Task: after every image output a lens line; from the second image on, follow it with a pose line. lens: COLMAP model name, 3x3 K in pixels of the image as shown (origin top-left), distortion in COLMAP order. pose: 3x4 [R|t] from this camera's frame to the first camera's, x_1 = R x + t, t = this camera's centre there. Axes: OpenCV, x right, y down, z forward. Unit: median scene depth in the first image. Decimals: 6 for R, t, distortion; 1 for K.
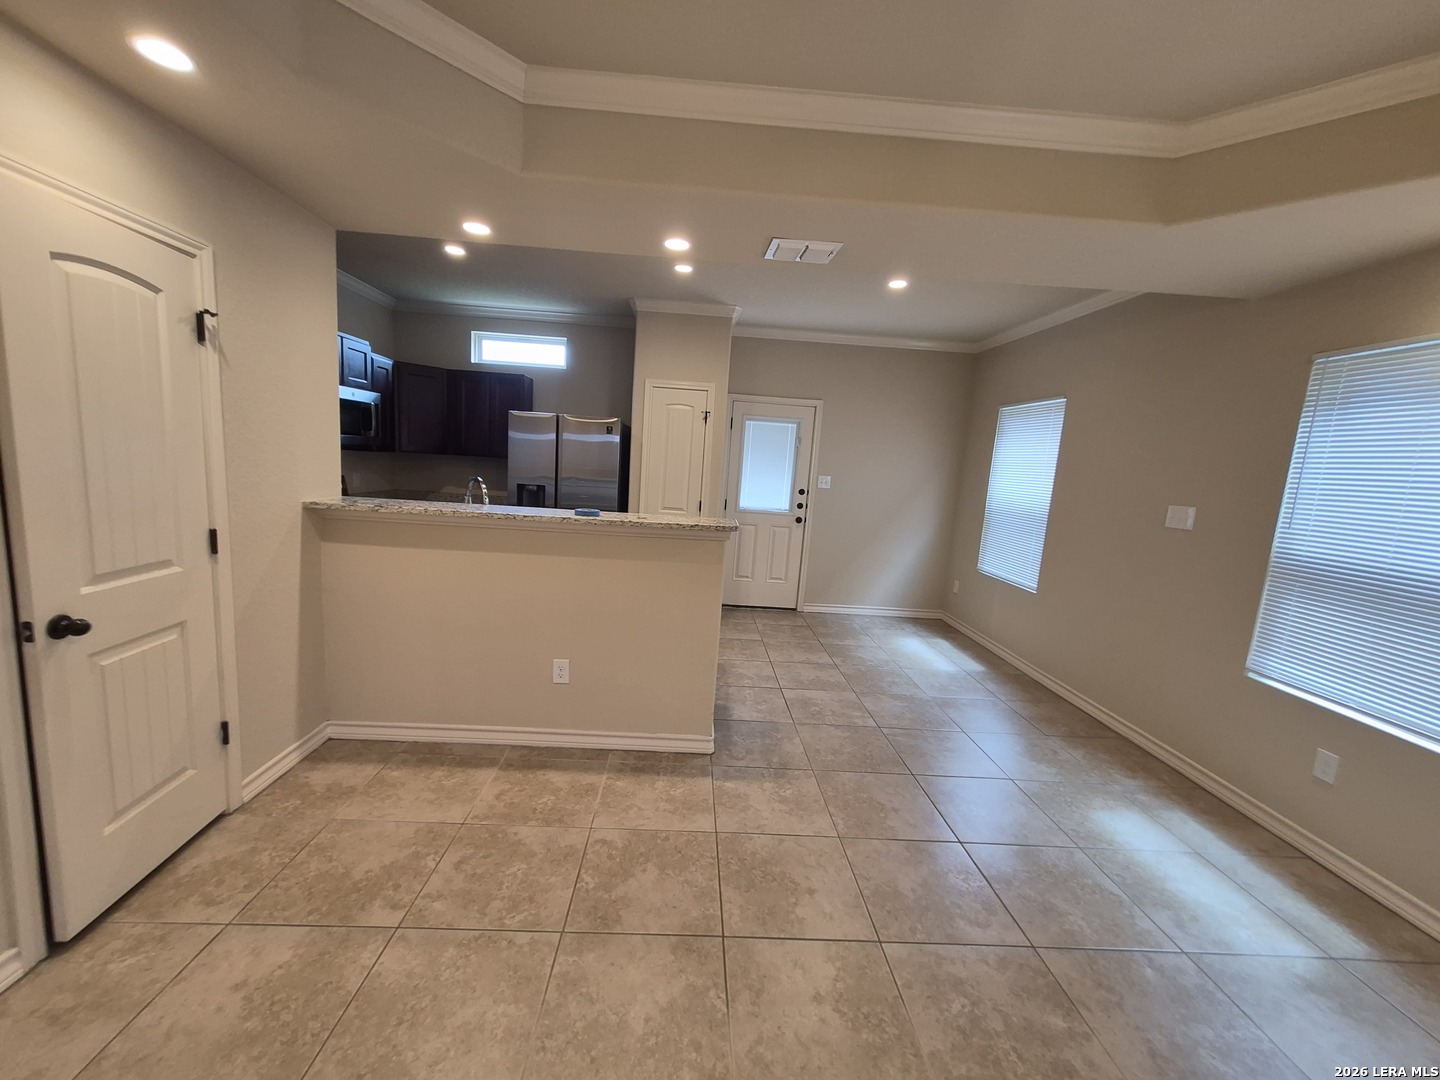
lens RADIAL K [[564.2, 0, 708.6], [0, 564.2, 548.5], [0, 0, 1]] dist [0.007793, -0.000450]
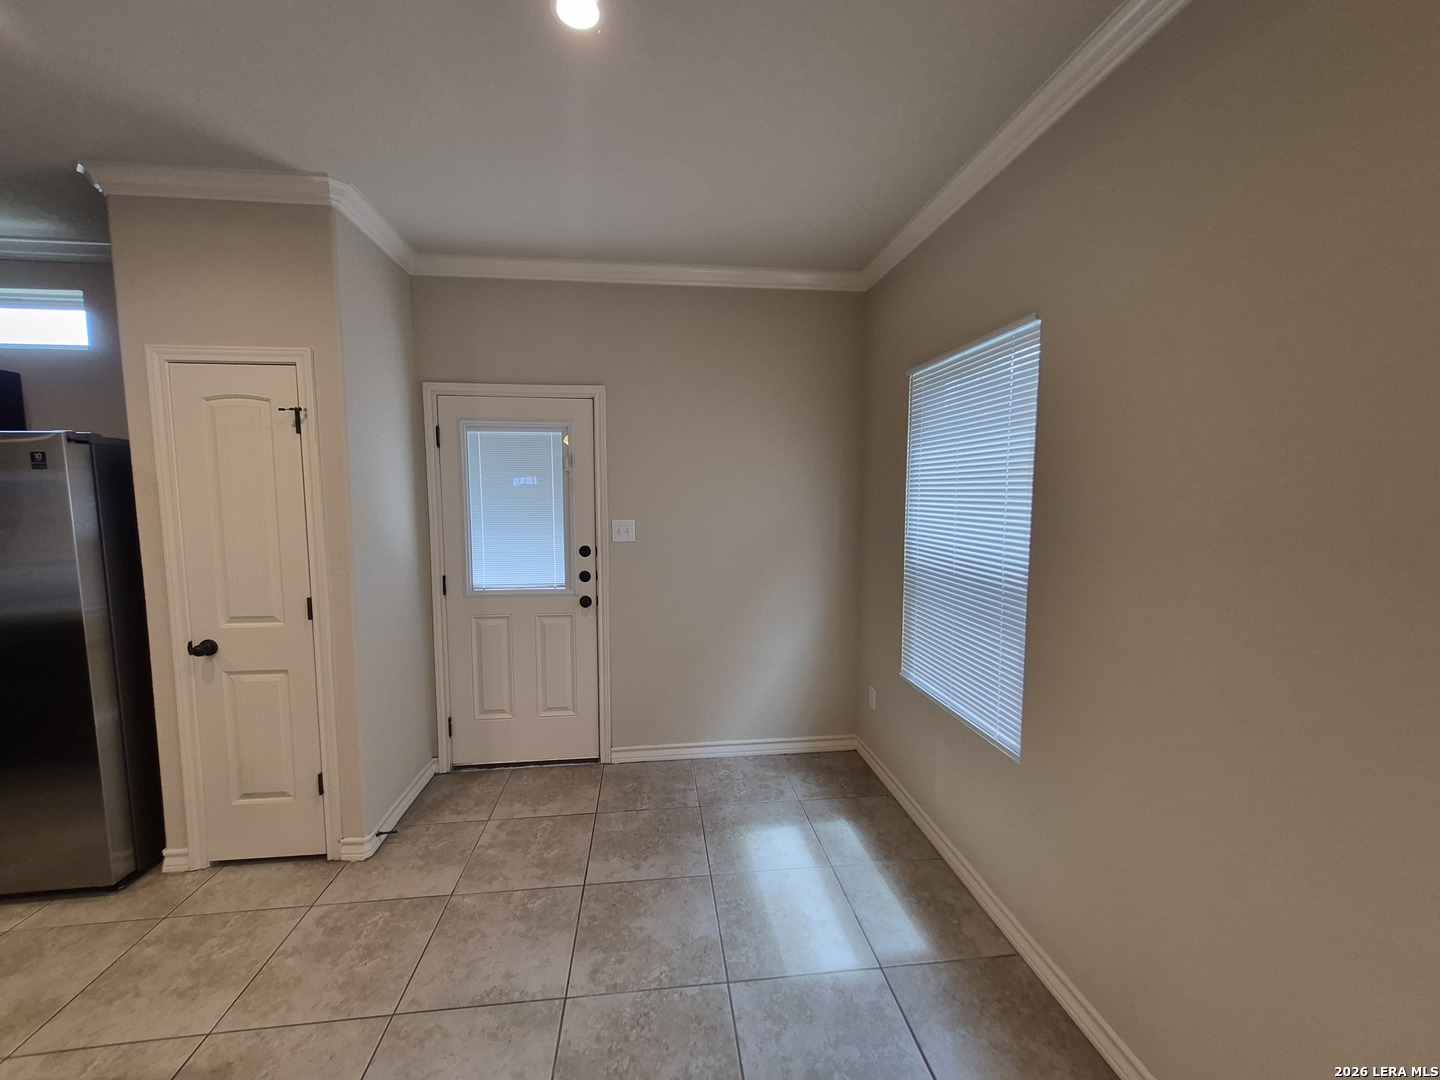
lens RADIAL K [[564.2, 0, 708.6], [0, 564.2, 548.5], [0, 0, 1]] dist [0.007793, -0.000450]
pose [[0.994862, -0.074343, 0.068729, 0.514047], [0.077932, 0.995648, -0.051109, -0.135037], [-0.064630, 0.056202, 0.996325, 0.910117]]
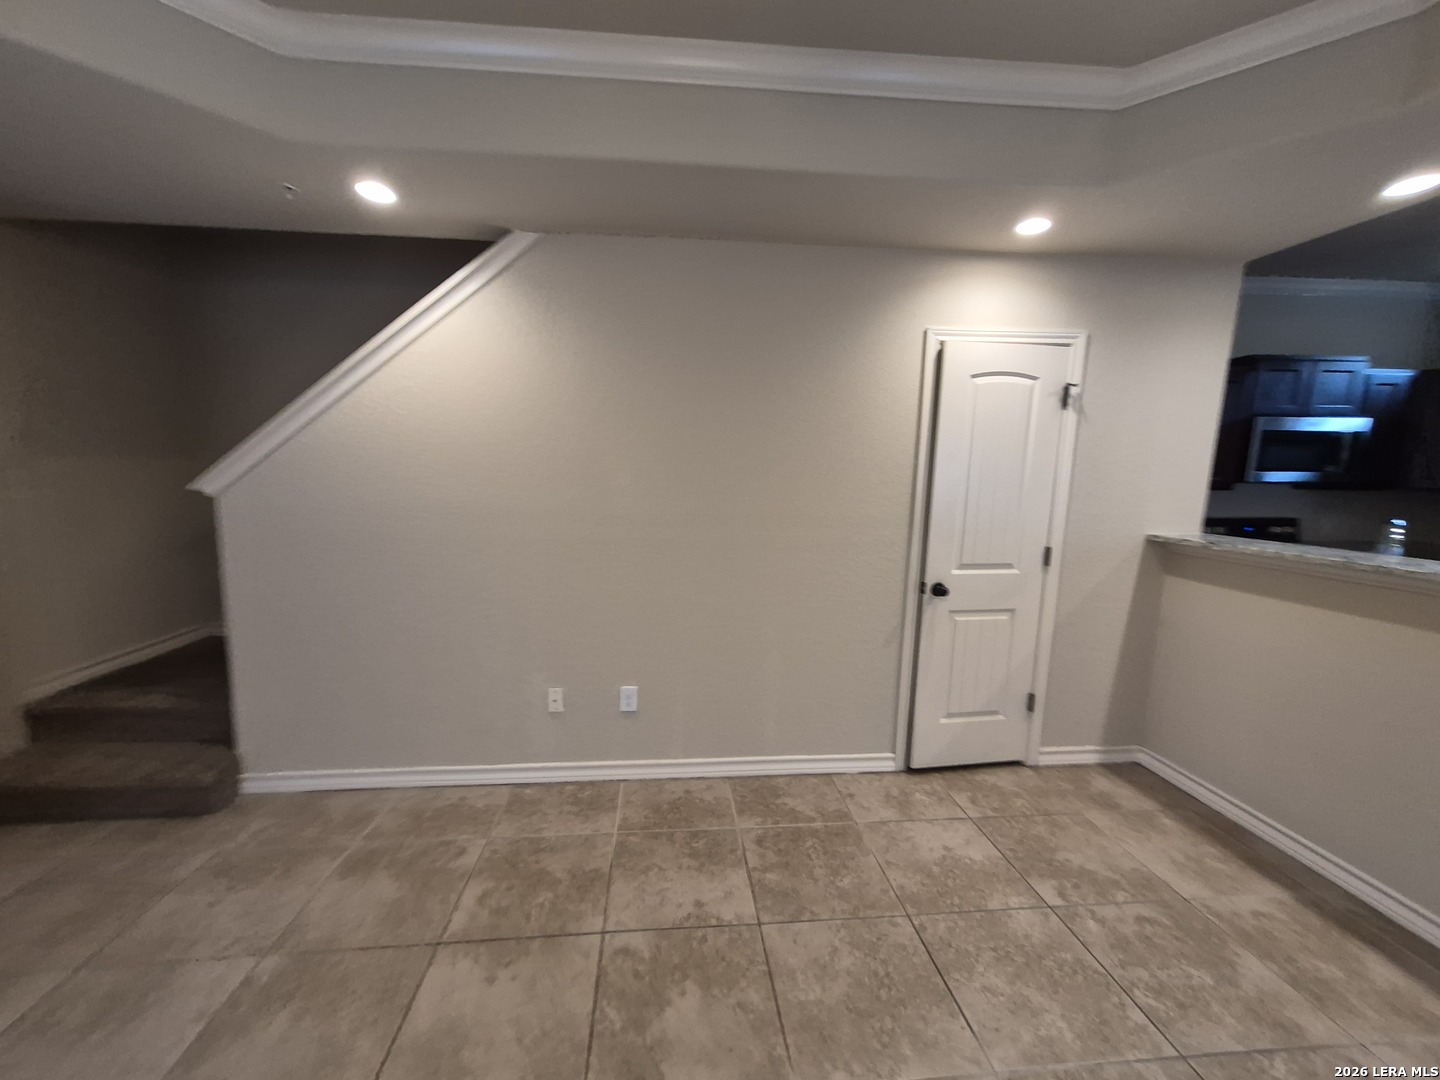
lens RADIAL K [[570.0, 0, 711.7], [0, 570.0, 543.8], [0, 0, 1]] dist [0.003567, 0.000168]
pose [[0.055106, 0.066446, -0.996267, 0.310179], [-0.162042, 0.985151, 0.056742, 0.008361], [0.985244, 0.158311, 0.065055, 0.106392]]
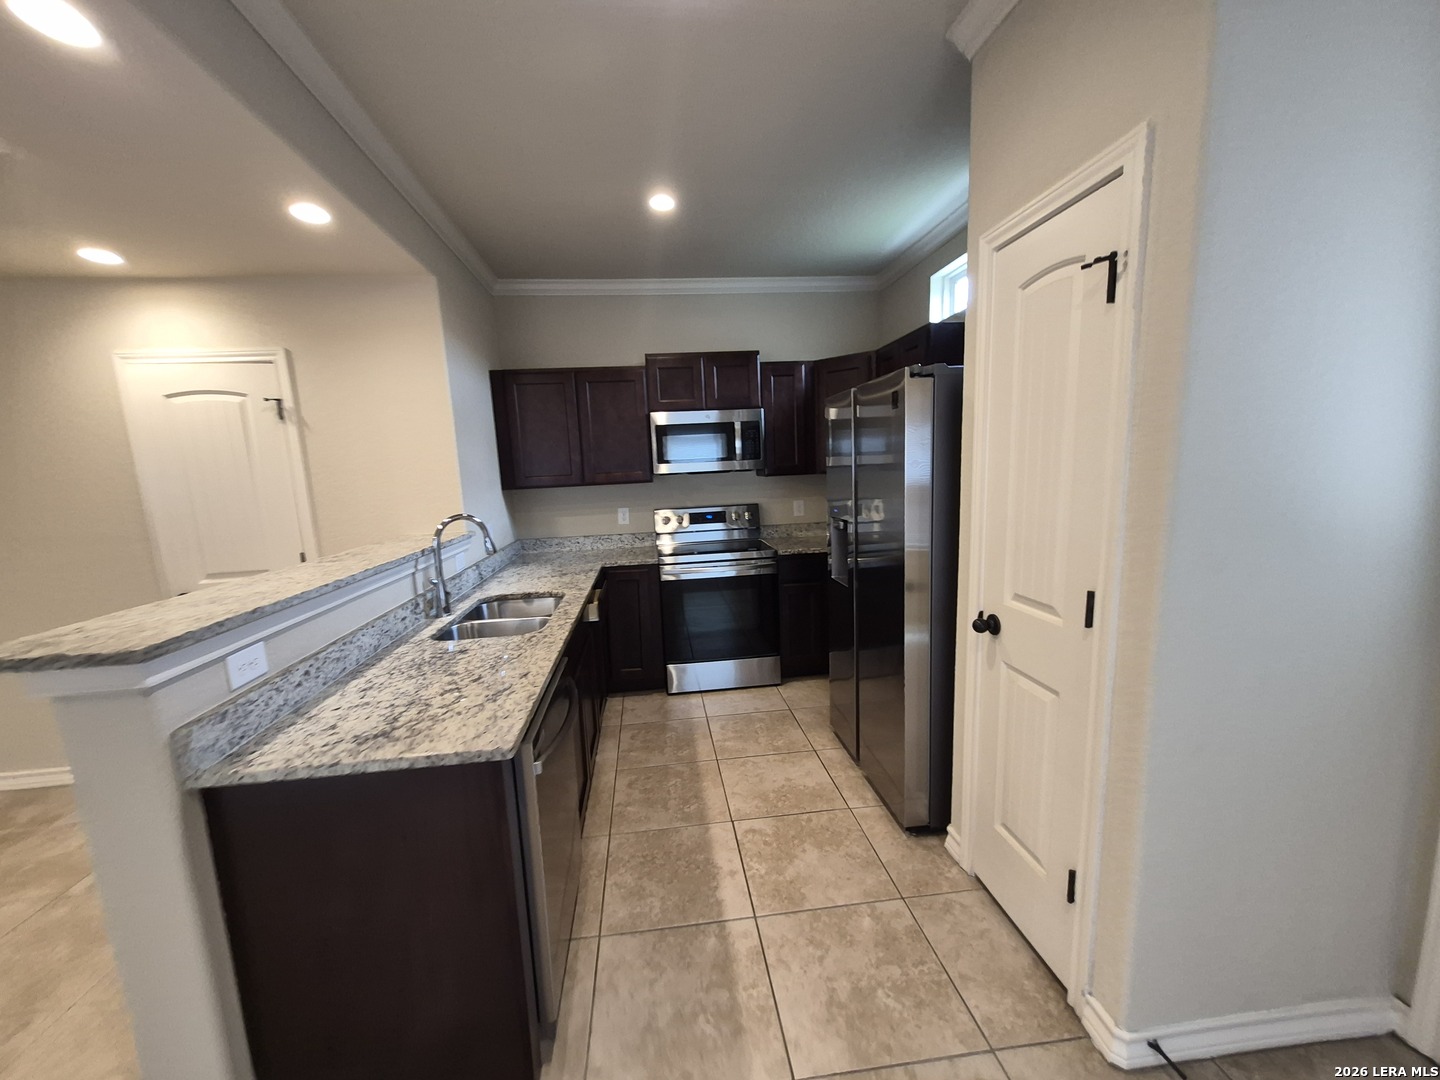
lens RADIAL K [[564.2, 0, 708.6], [0, 564.2, 548.5], [0, 0, 1]] dist [0.007793, -0.000450]
pose [[0.071823, 0.079715, -0.994227, 0.443832], [-0.106447, 0.991721, 0.071825, -0.188861], [0.991721, 0.100674, 0.079714, 1.416029]]
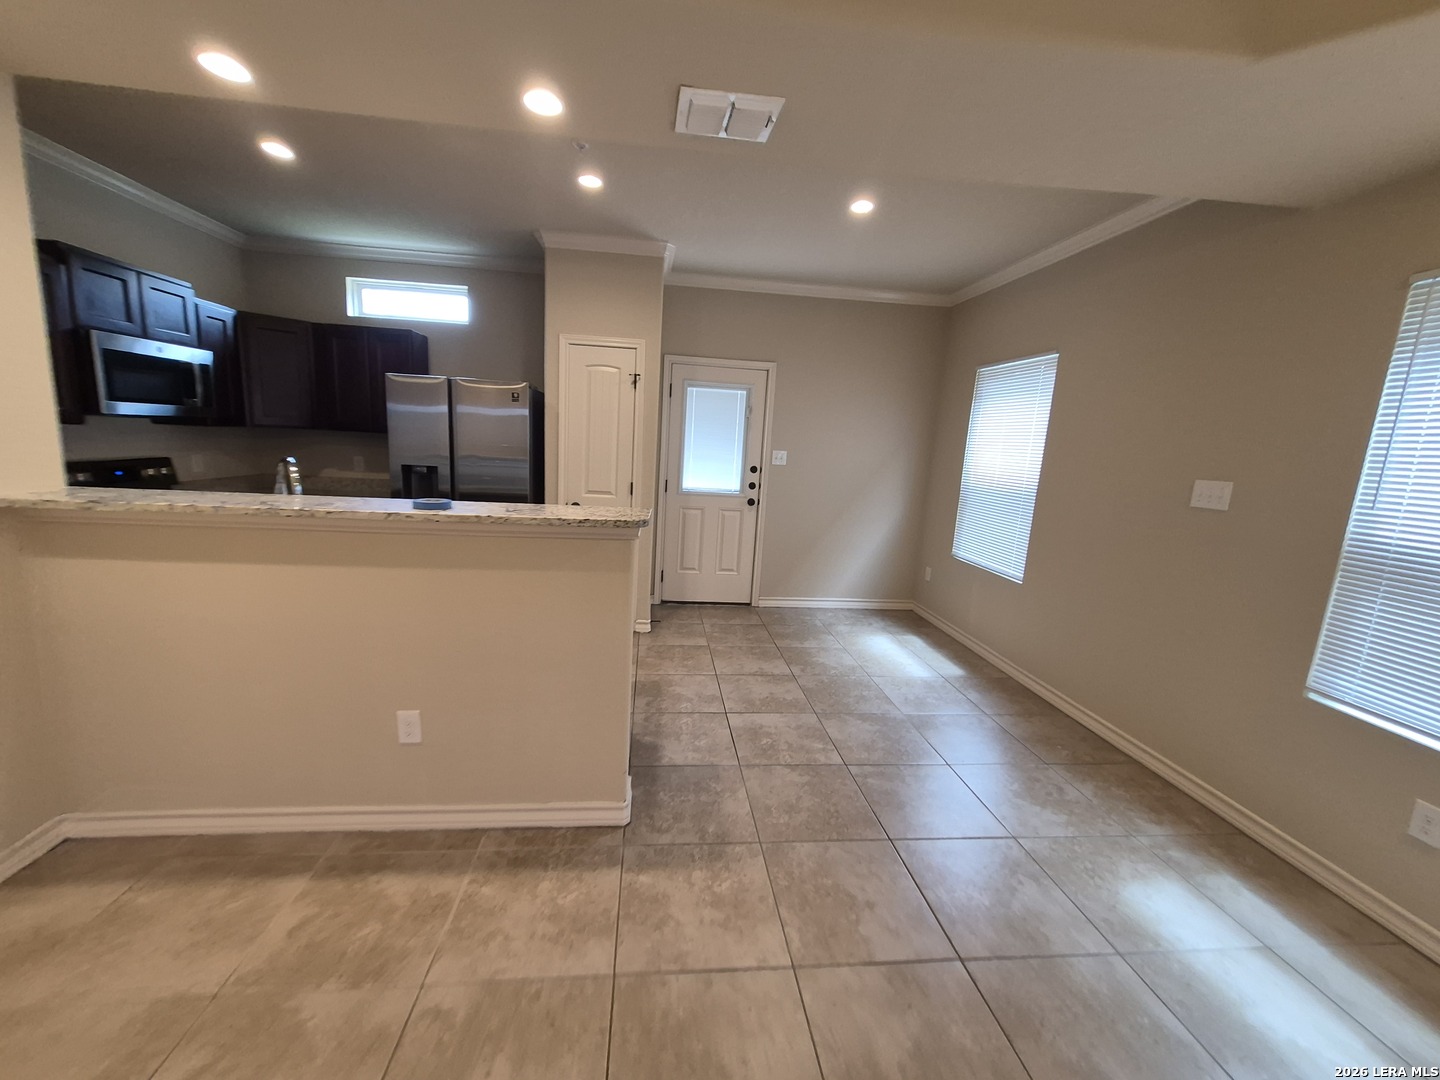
lens RADIAL K [[564.2, 0, 708.6], [0, 564.2, 548.5], [0, 0, 1]] dist [0.007793, -0.000450]
pose [[0.997810, -0.024052, 0.061609, 0.081772], [0.021722, 0.999033, 0.038214, -0.028878], [-0.062469, -0.036792, 0.997369, 0.279531]]
